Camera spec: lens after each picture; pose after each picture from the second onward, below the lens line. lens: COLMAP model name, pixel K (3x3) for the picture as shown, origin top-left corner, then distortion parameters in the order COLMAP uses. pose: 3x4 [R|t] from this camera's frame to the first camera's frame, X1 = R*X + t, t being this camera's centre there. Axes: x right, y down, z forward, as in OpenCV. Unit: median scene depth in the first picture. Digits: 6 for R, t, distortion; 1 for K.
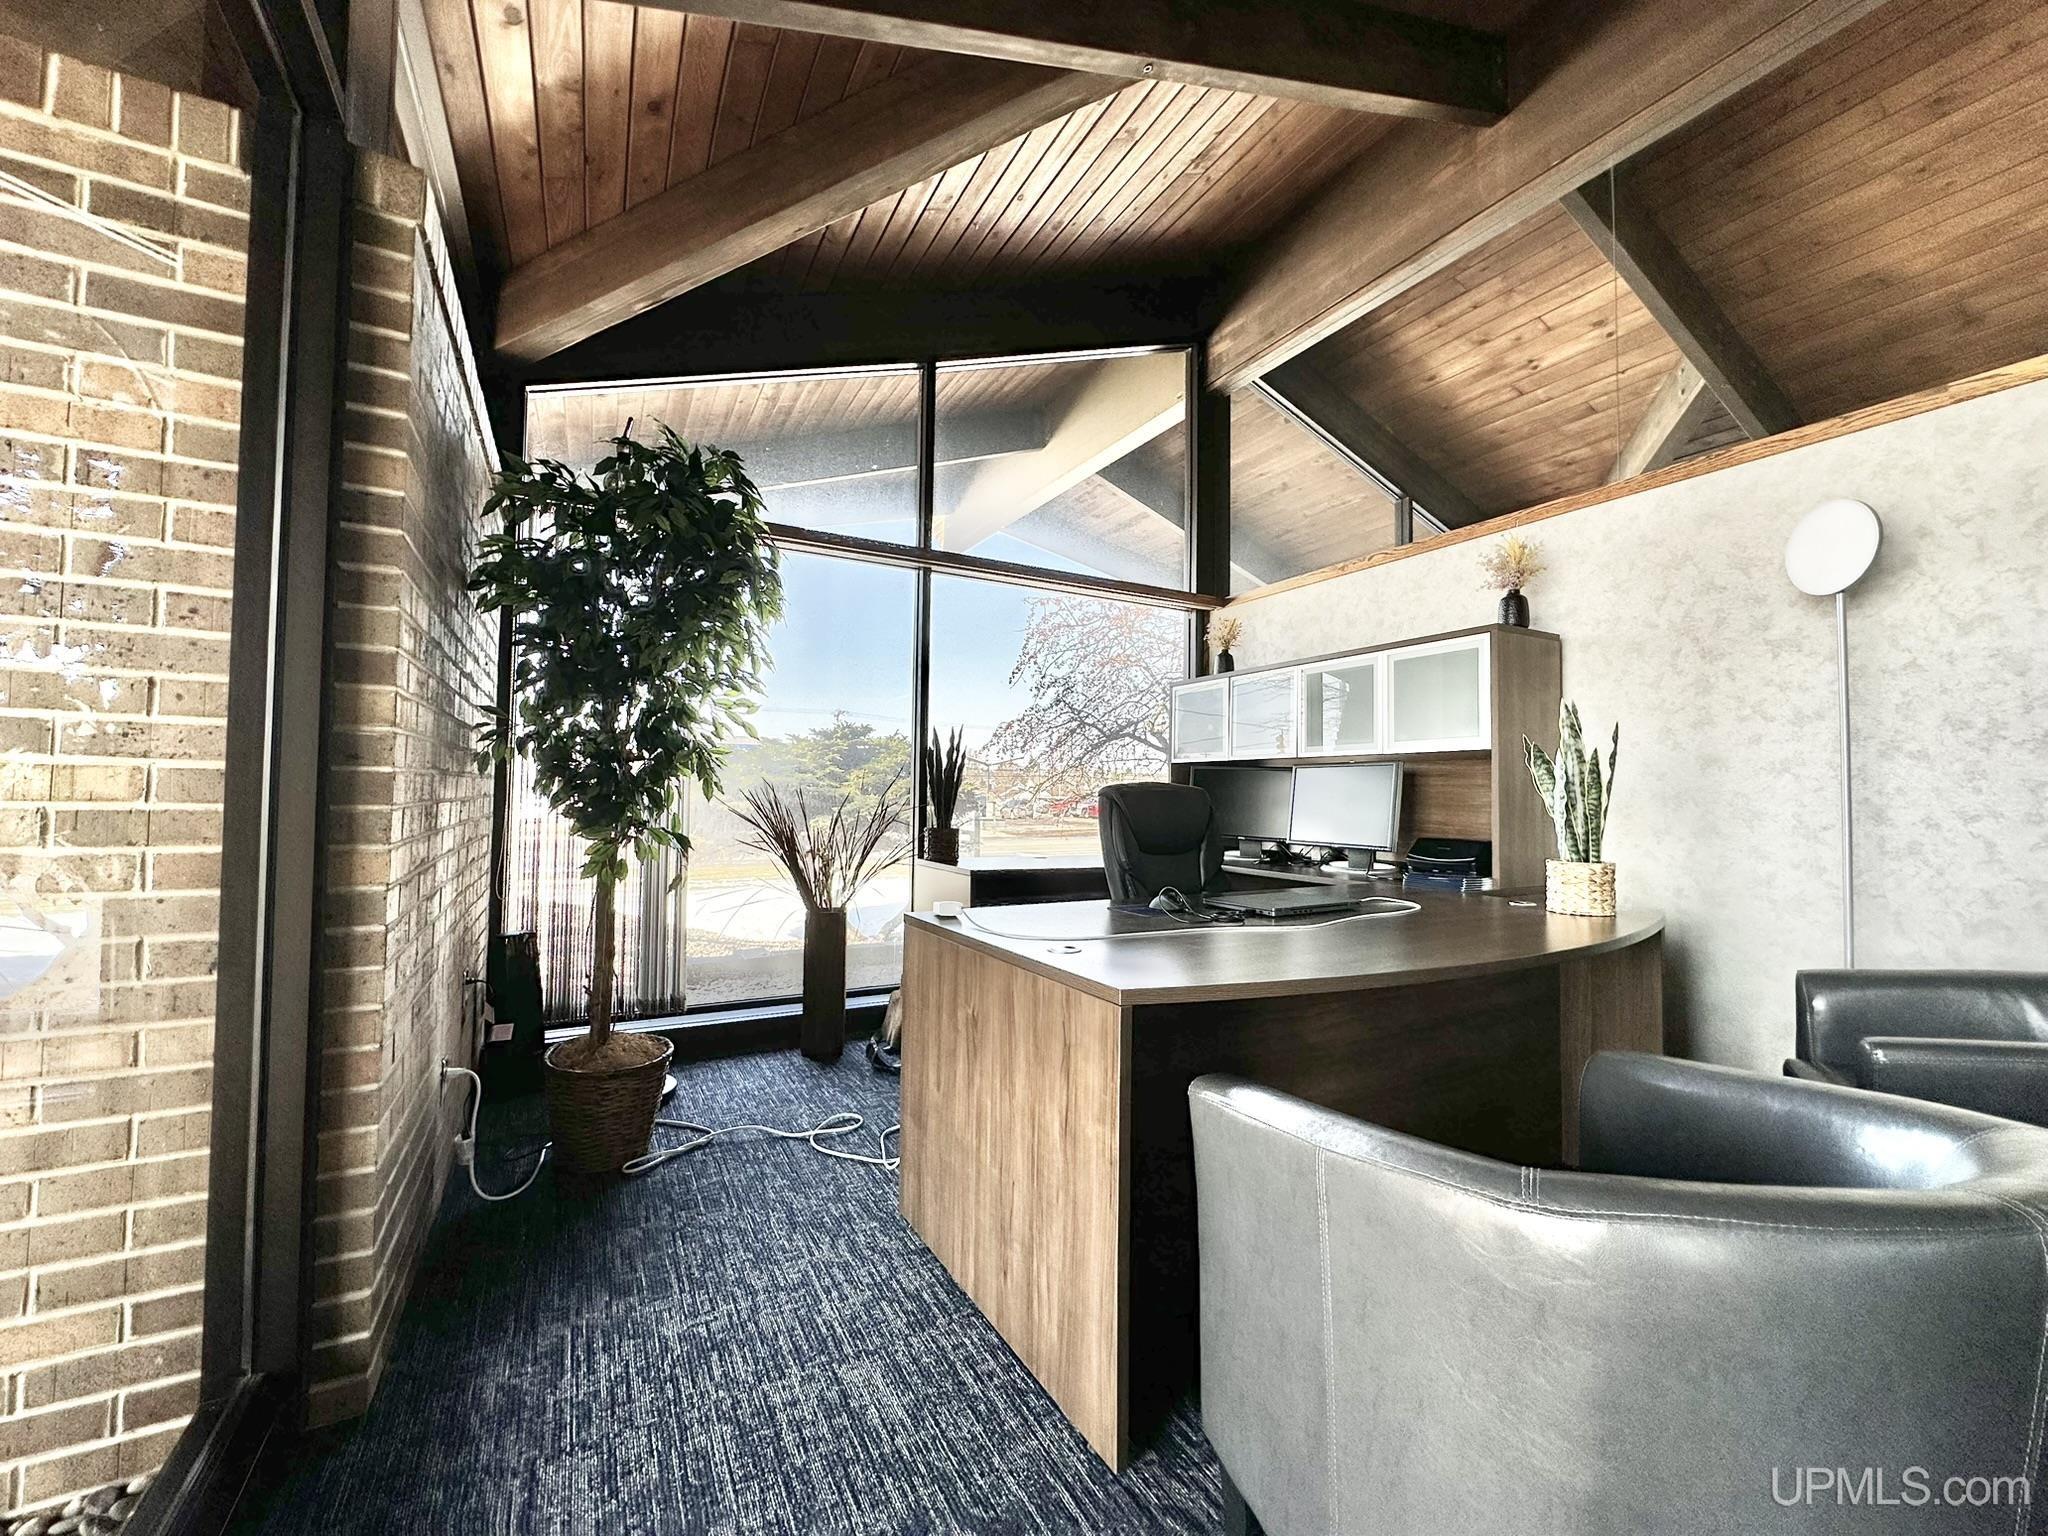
lens RADIAL K [[814.8, 0, 1020.7], [0, 814.8, 766.1], [0, 0, 1]] dist [-0.002214, 0.000144]
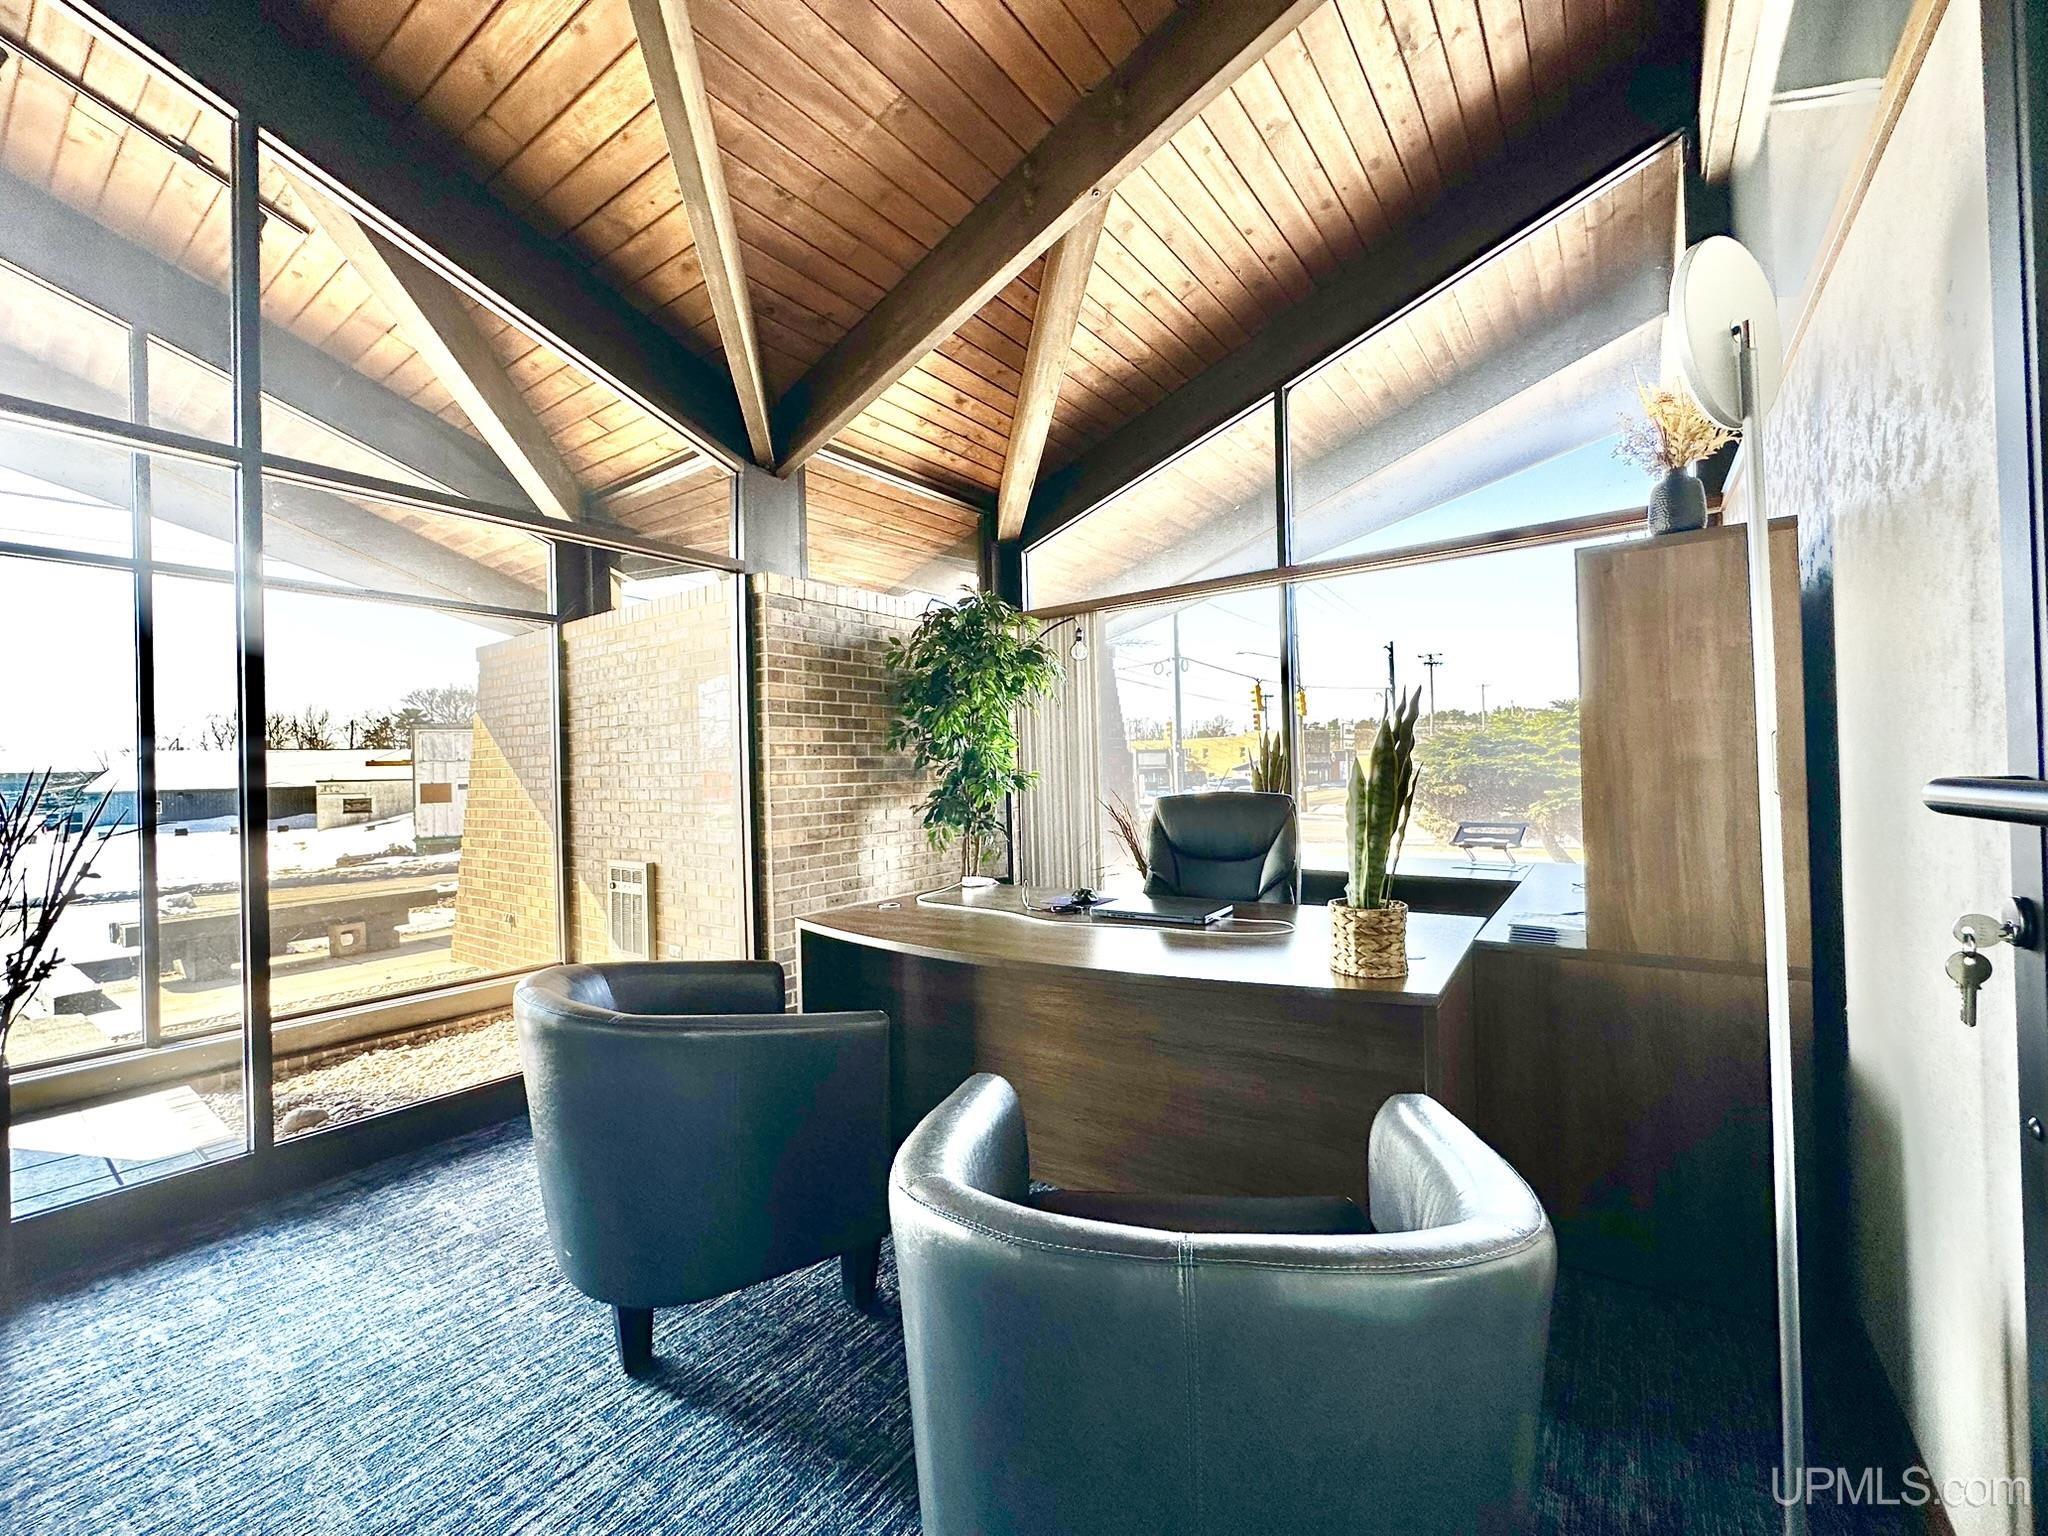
lens RADIAL K [[814.8, 0, 1020.7], [0, 814.8, 766.1], [0, 0, 1]] dist [-0.002214, 0.000144]
pose [[0.422388, -0.025792, -0.906048, 1.043930], [0.063725, 0.997967, 0.001299, -0.043127], [0.904172, -0.058286, 0.423173, 0.328118]]
